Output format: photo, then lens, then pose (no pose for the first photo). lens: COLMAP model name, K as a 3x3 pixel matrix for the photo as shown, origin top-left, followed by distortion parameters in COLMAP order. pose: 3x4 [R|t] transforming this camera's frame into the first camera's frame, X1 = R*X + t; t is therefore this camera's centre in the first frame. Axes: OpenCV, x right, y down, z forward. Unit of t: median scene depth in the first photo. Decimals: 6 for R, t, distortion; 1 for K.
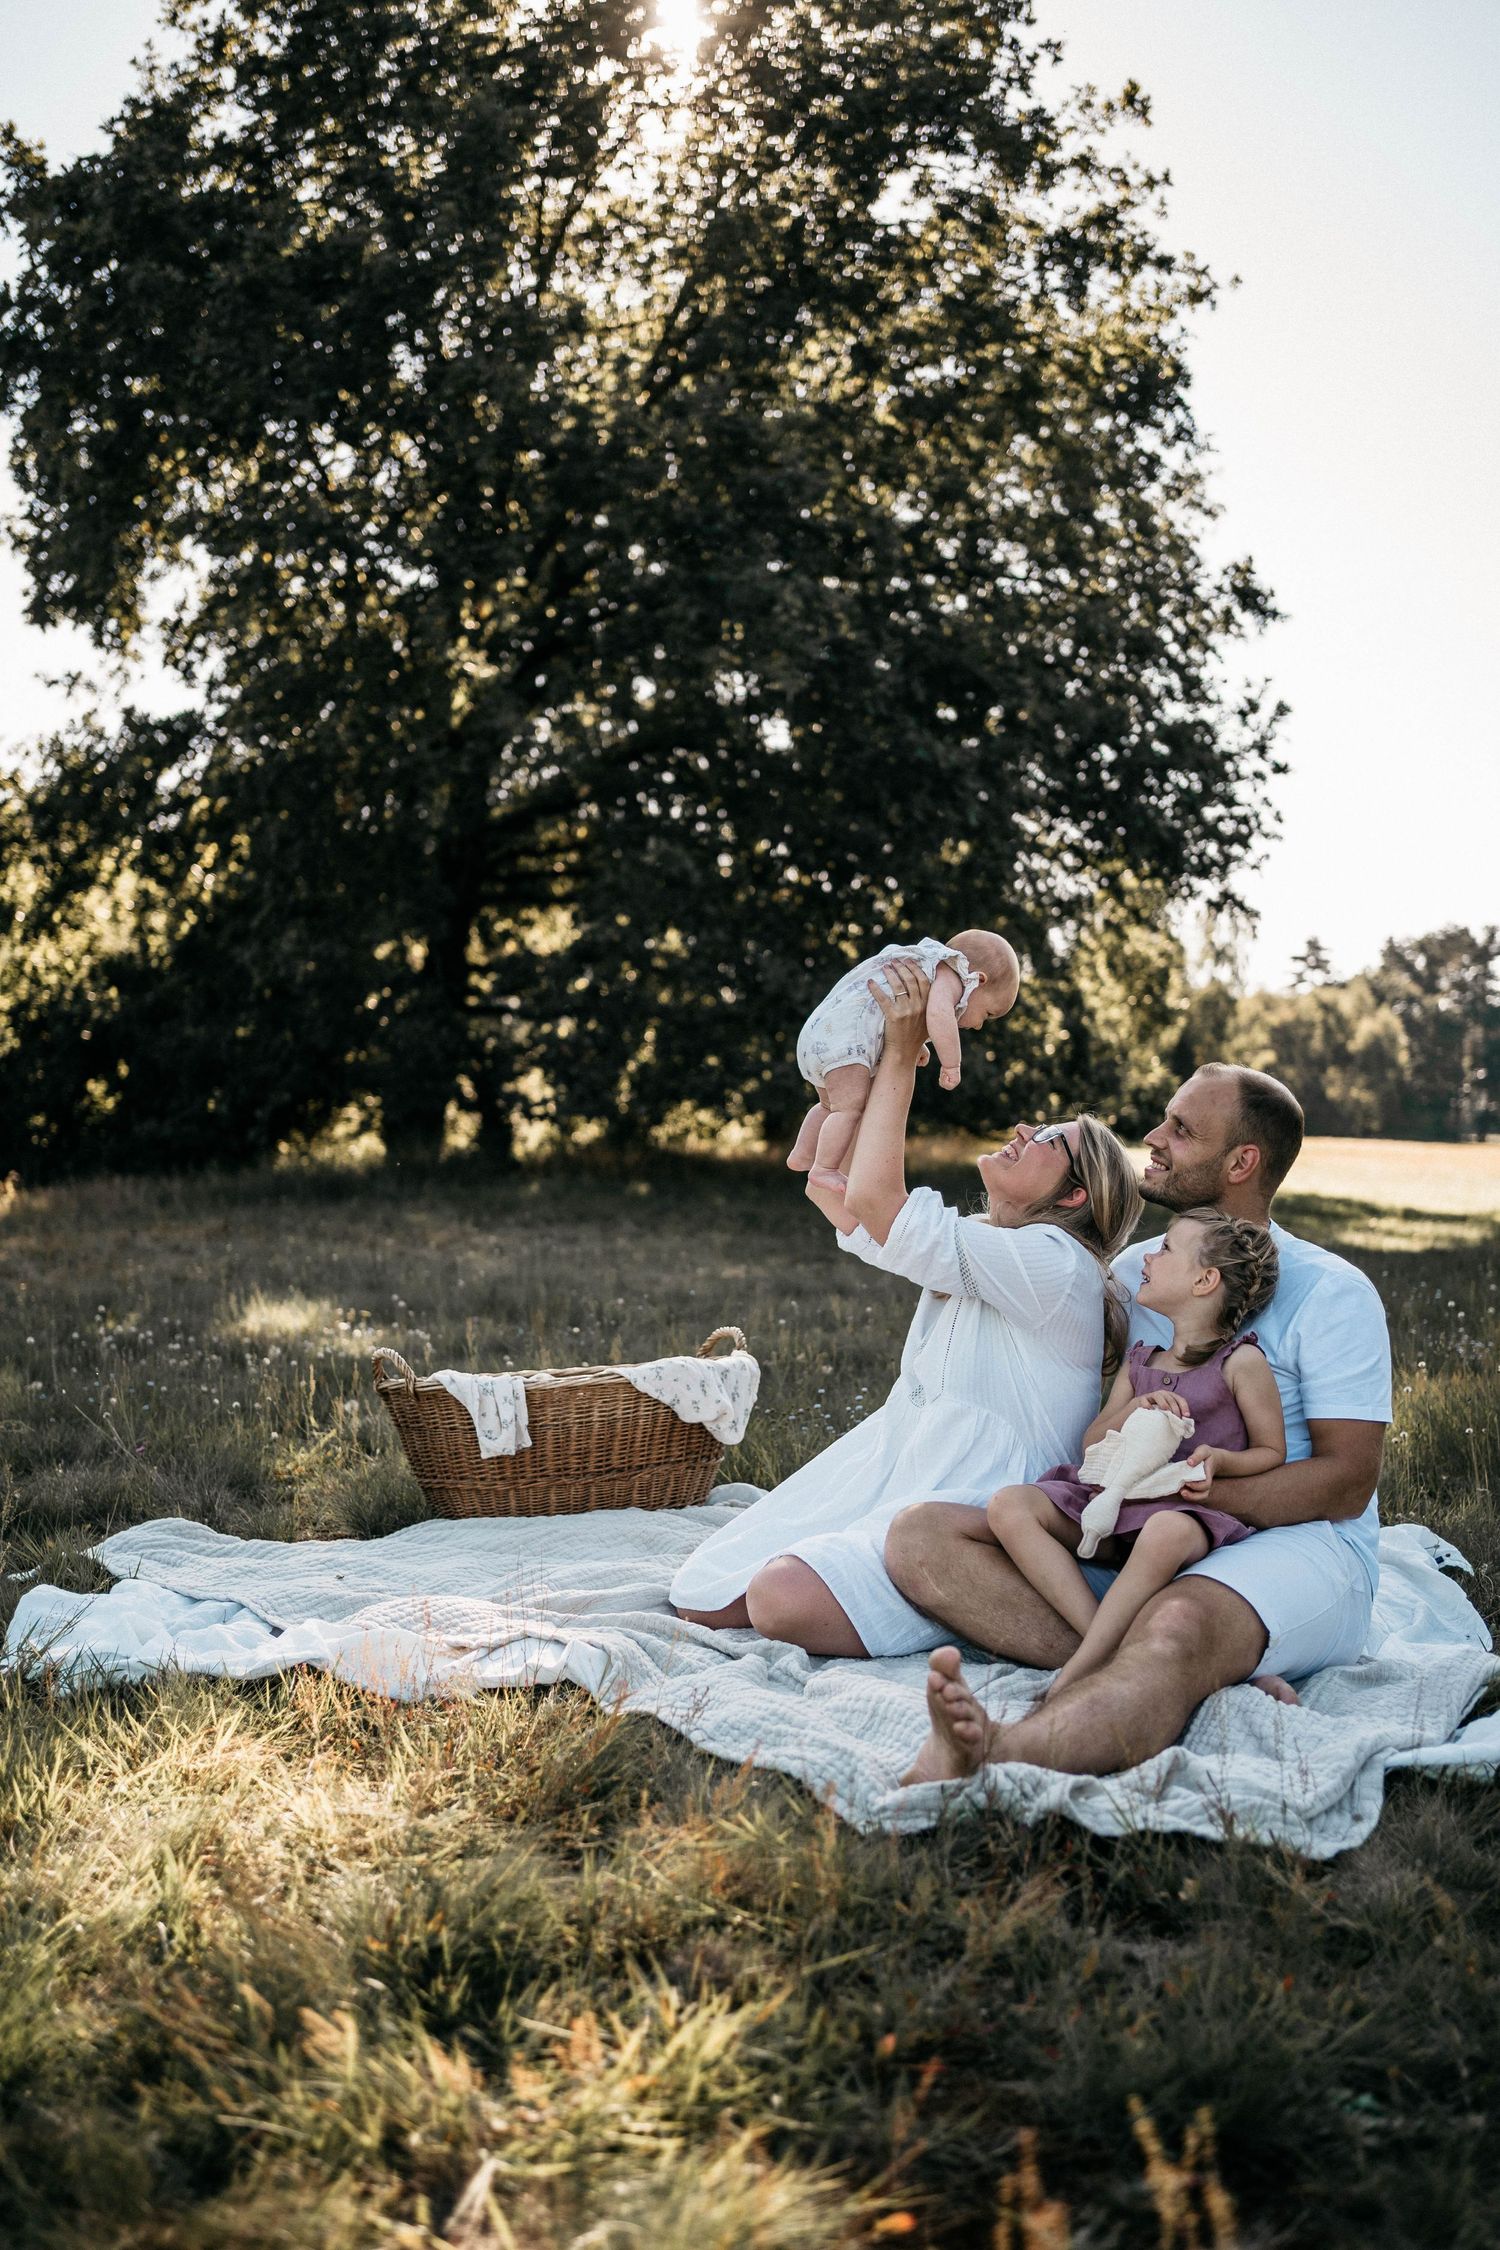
lens RADIAL K [[2217.8, 0, 744.4], [0, 2217.8, 1122.0], [0, 0, 1]] dist [-0.015875, 0.000000]
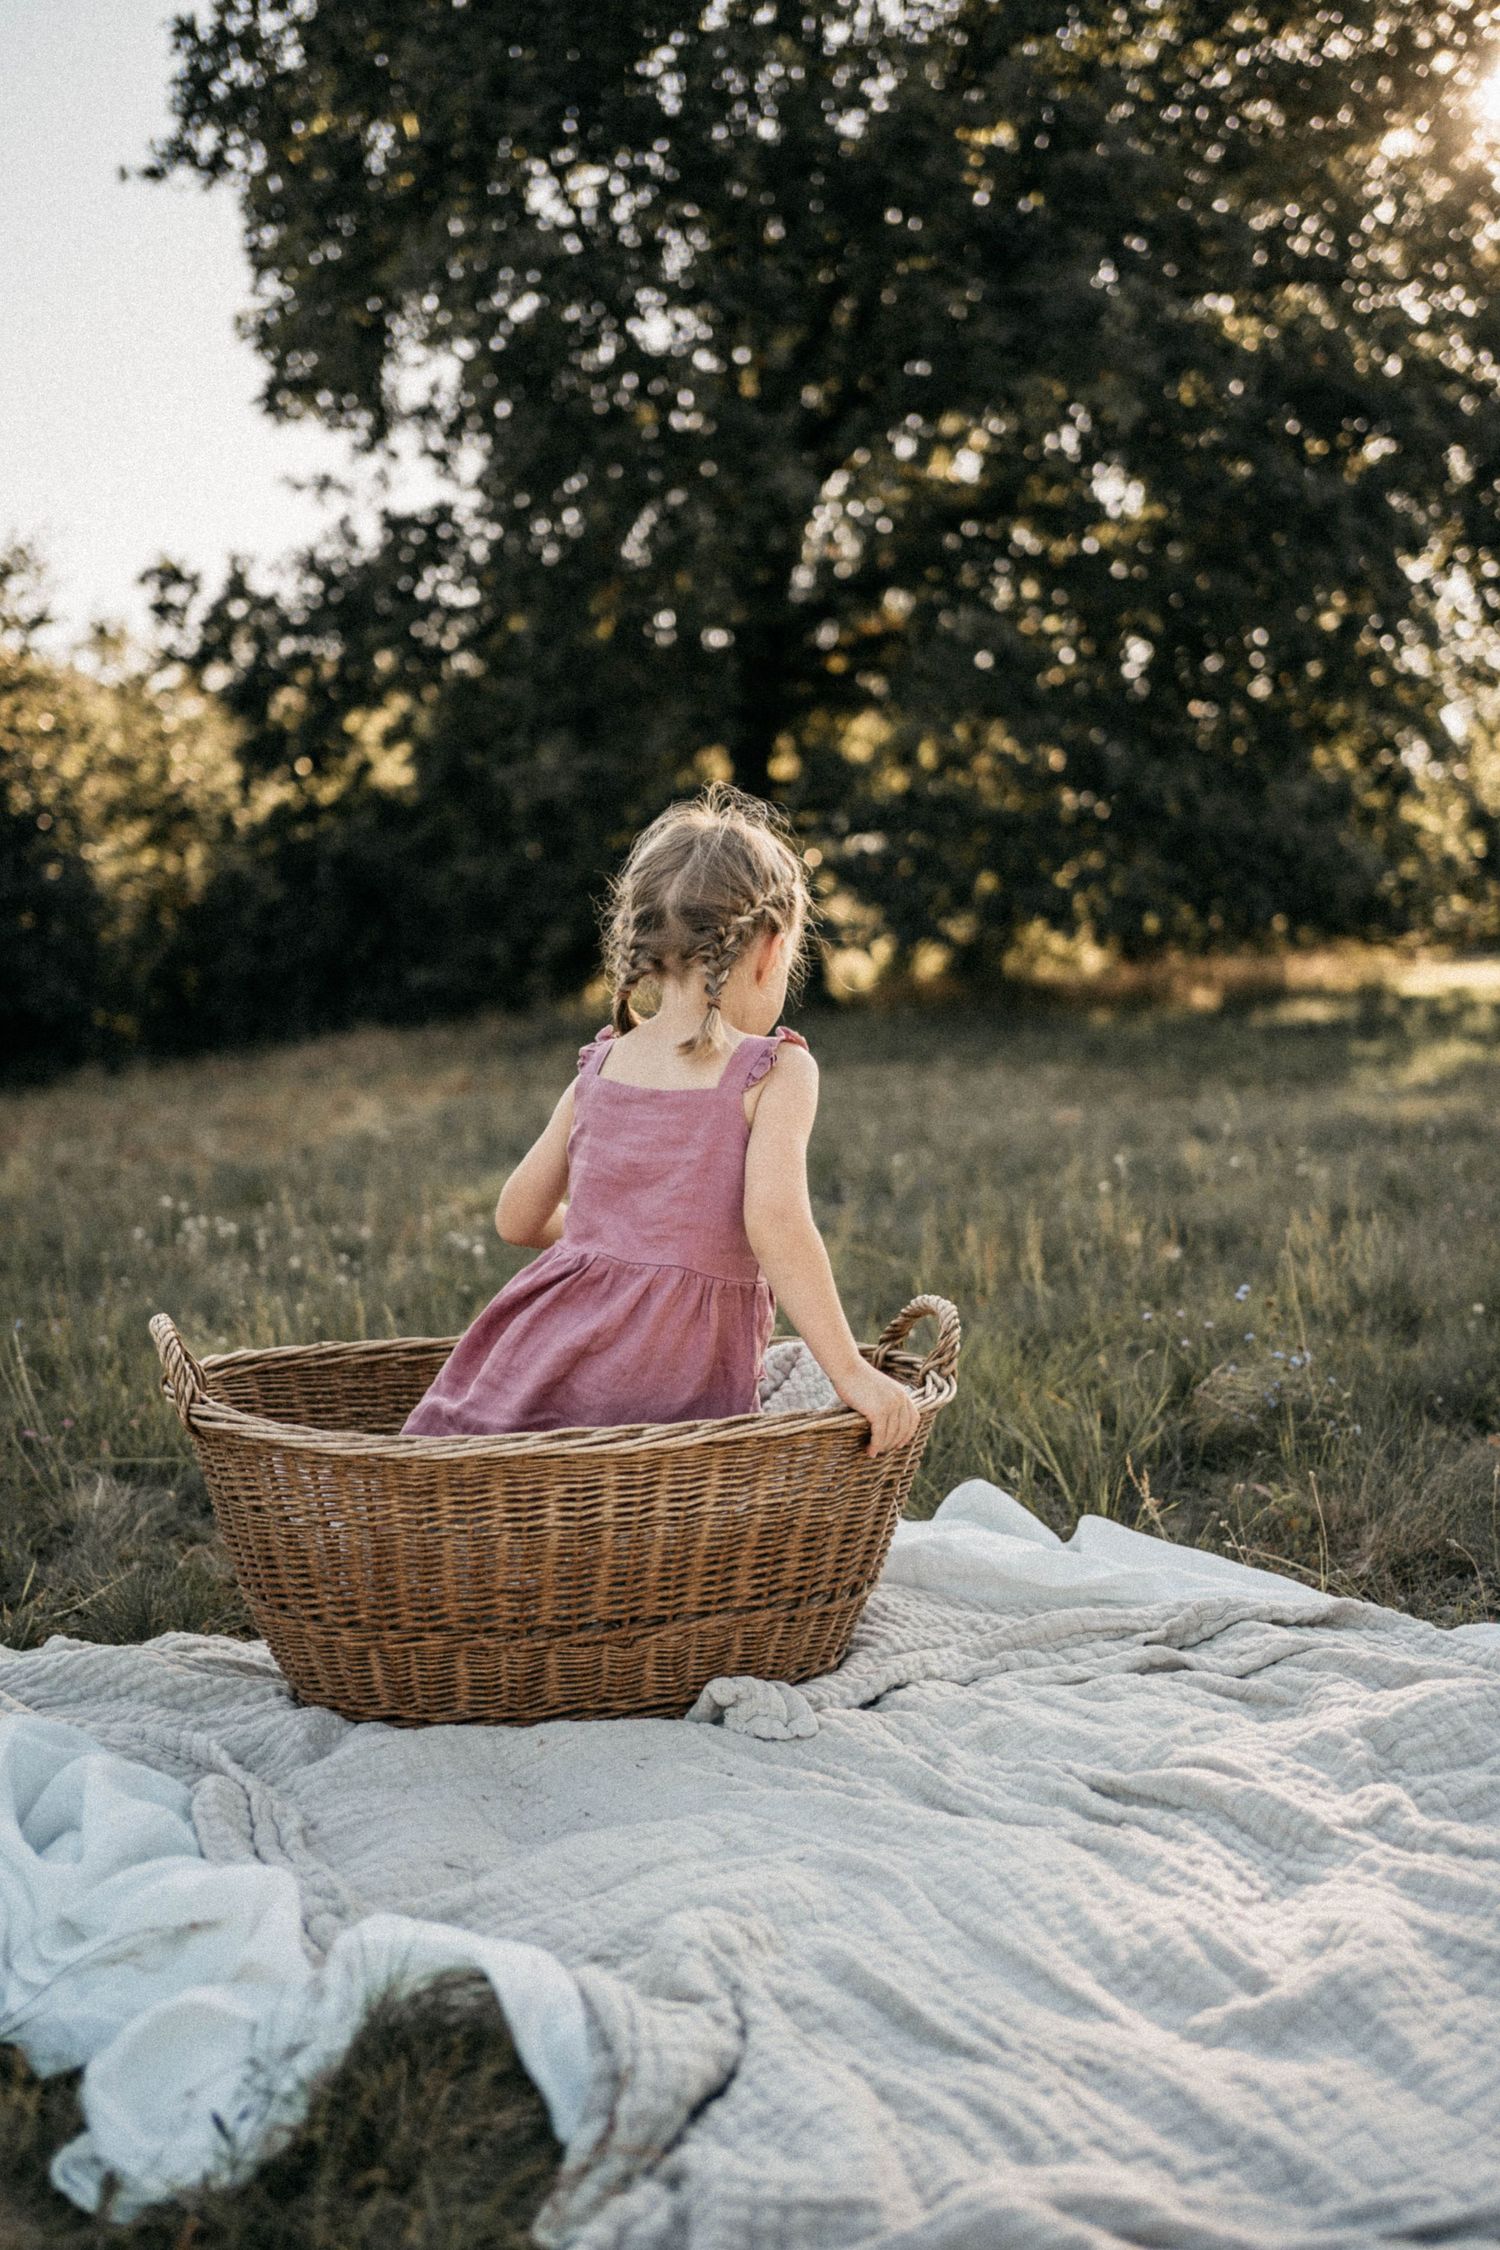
lens RADIAL K [[2217.8, 0, 743.4], [0, 2217.8, 1117.3], [0, 0, 1]] dist [-0.015875, 0.000000]
pose [[0.985389, -0.031124, -0.167450, 0.009496], [0.042831, 0.996849, 0.066766, 0.005729], [0.164844, -0.072962, 0.983617, 0.115202]]
